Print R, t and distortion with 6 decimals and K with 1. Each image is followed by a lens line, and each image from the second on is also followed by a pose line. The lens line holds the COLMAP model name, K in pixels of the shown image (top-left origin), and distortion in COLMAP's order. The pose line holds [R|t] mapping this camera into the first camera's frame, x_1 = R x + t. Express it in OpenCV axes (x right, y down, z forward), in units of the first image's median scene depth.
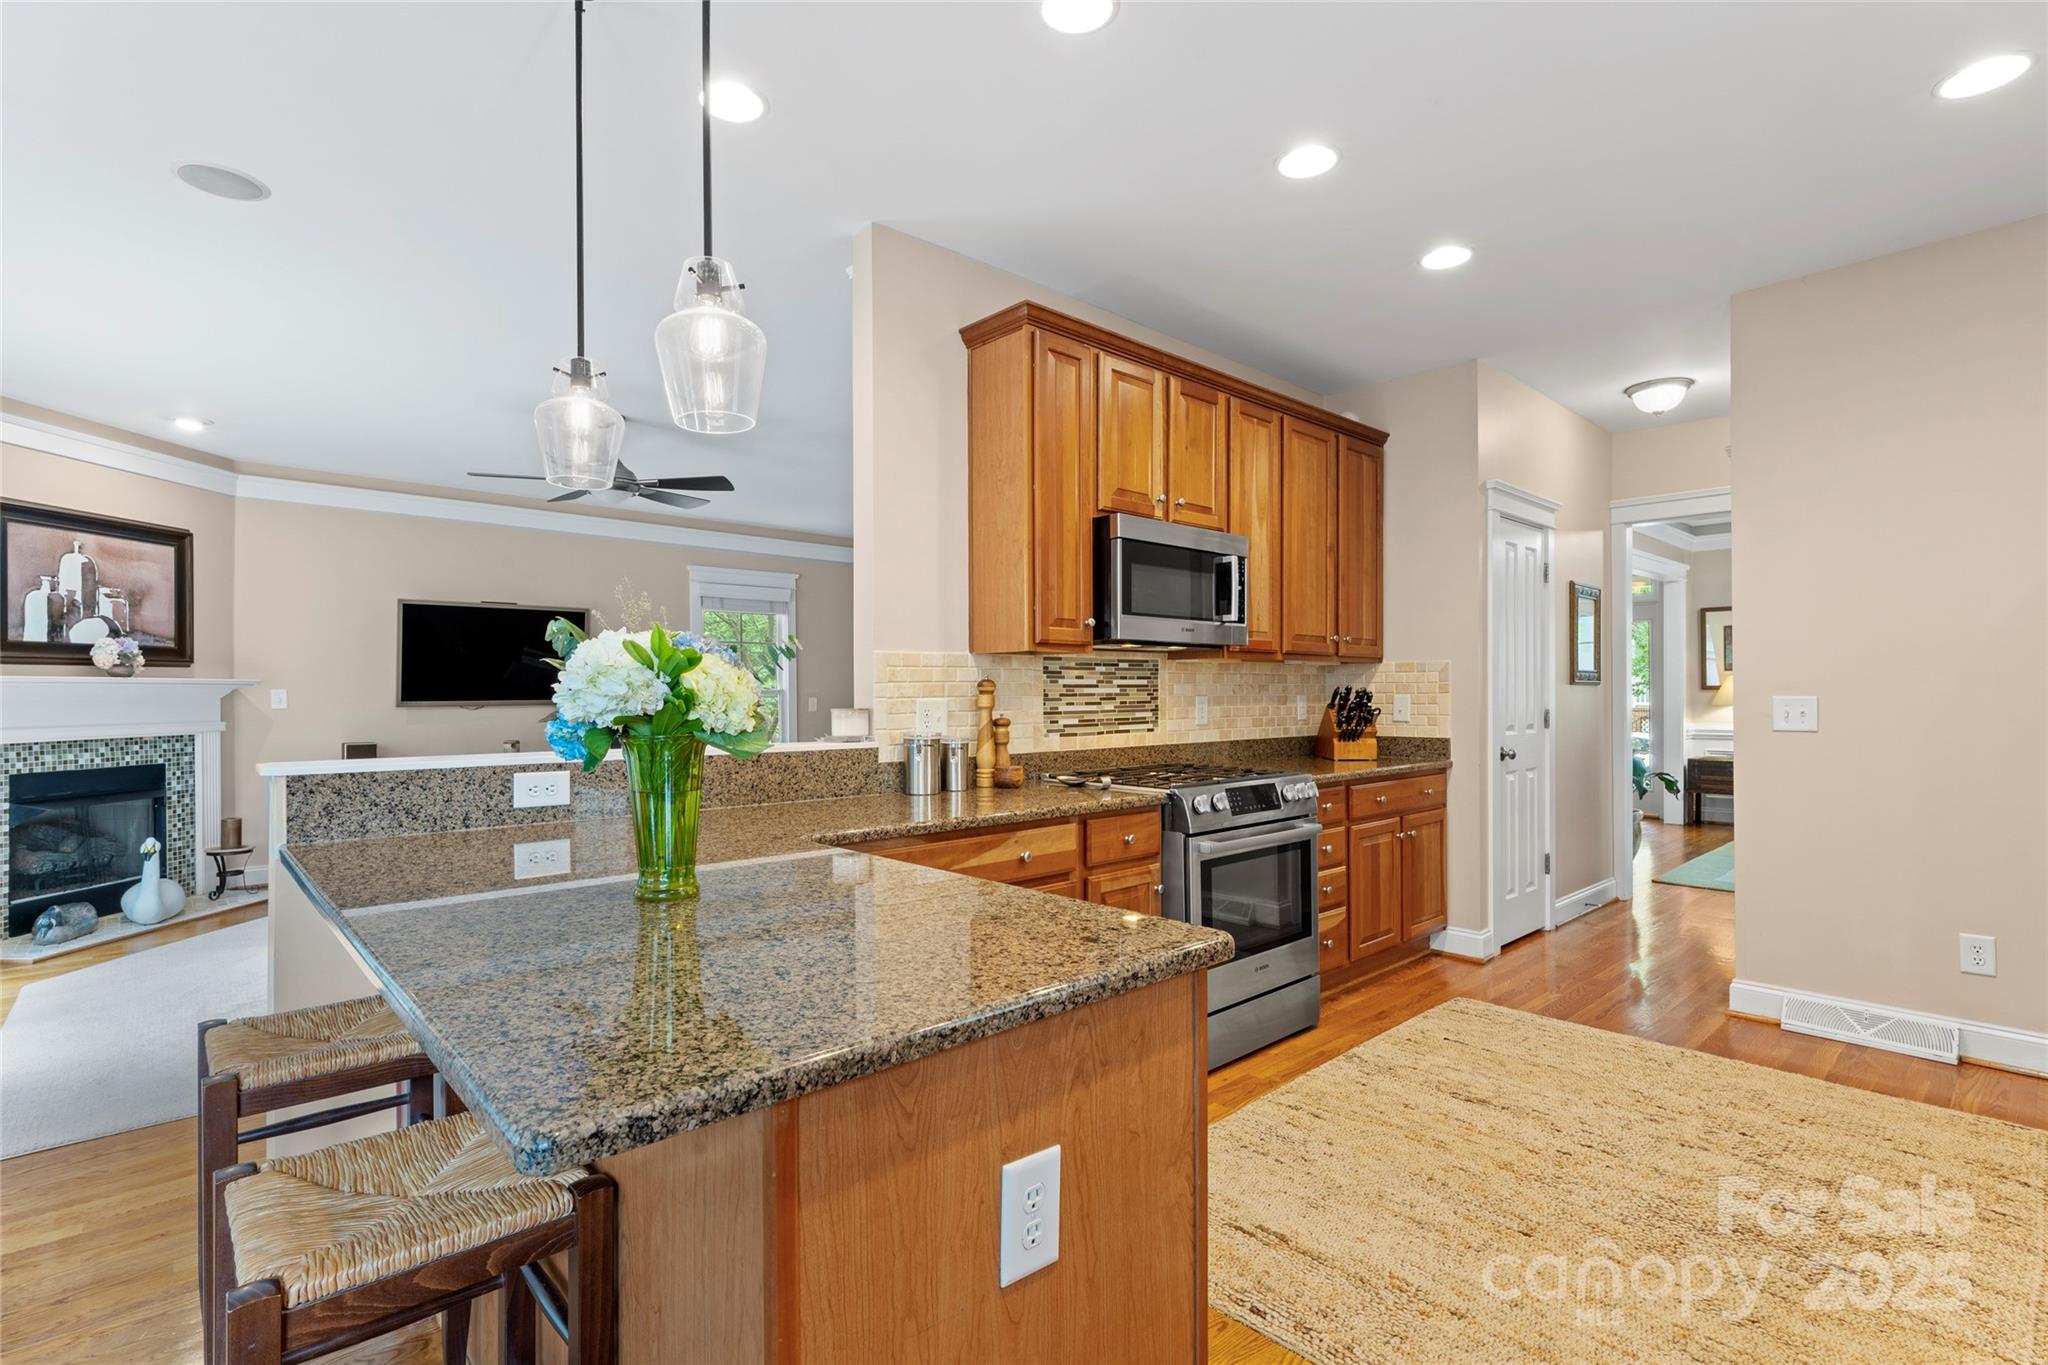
lens RADIAL K [[958.1, 0, 1009.8], [0, 958.1, 701.4], [0, 0, 1]] dist [-0.003757, -0.000298]
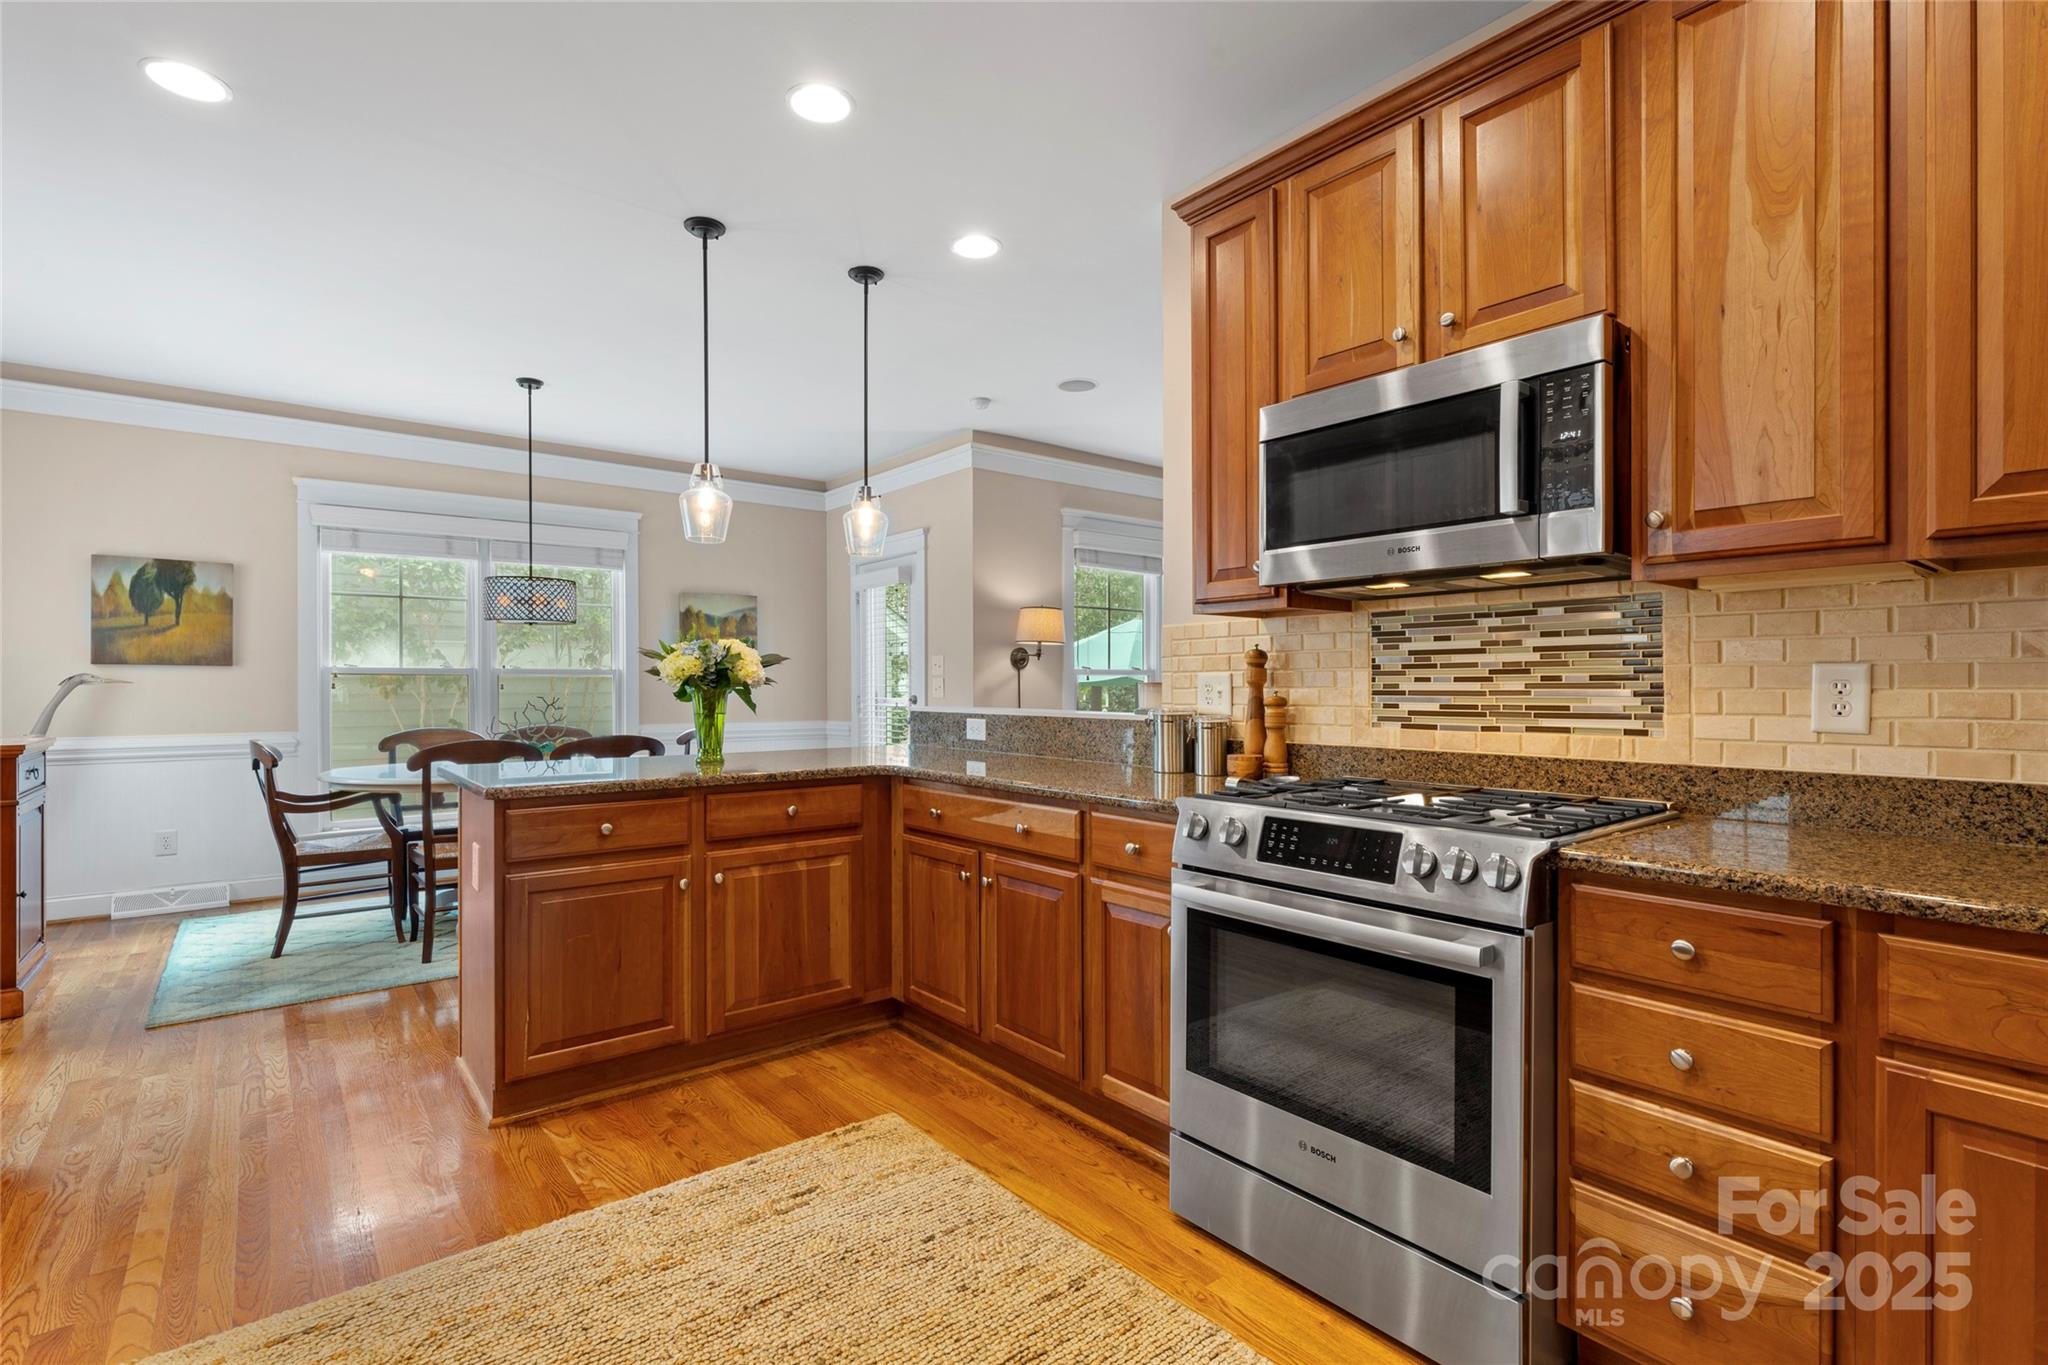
lens RADIAL K [[958.1, 0, 1025.2], [0, 958.1, 687.0], [0, 0, 1]] dist [-0.003757, -0.000298]
pose [[-0.055735, 0.007097, -0.998420, 0.525910], [-0.006832, 0.999949, 0.007490, 0.003198], [0.998422, 0.007239, -0.055683, 0.547122]]
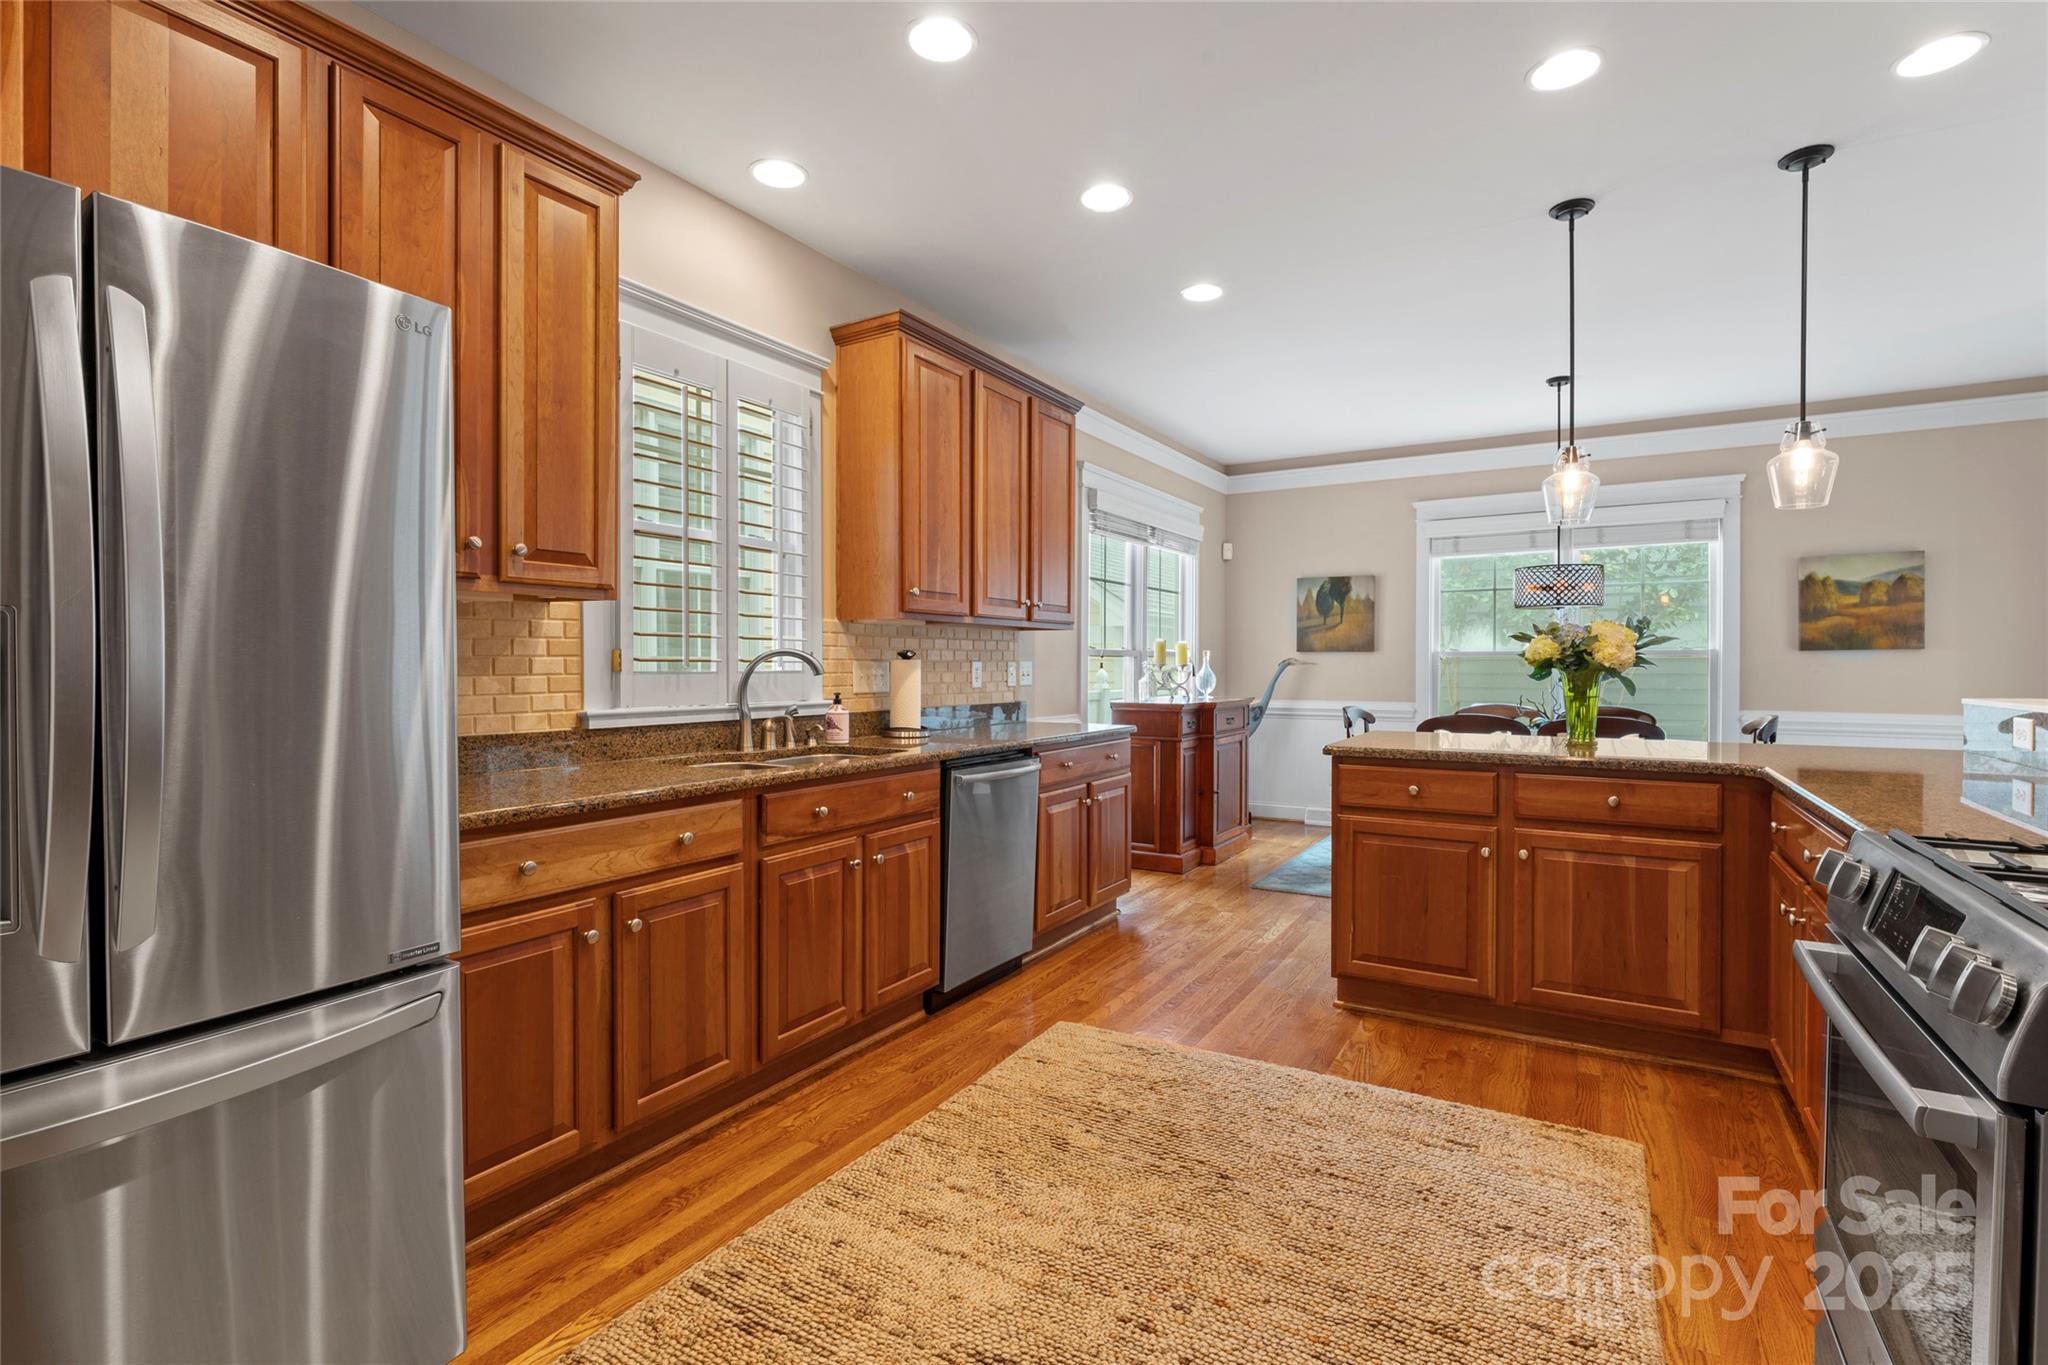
lens RADIAL K [[958.1, 0, 1017.1], [0, 958.1, 671.1], [0, 0, 1]] dist [-0.003757, -0.000298]
pose [[-0.958621, 0.006807, -0.284605, 0.434230], [0.002495, 0.999877, 0.015511, -0.000364], [0.284676, 0.014159, -0.958519, 0.810763]]
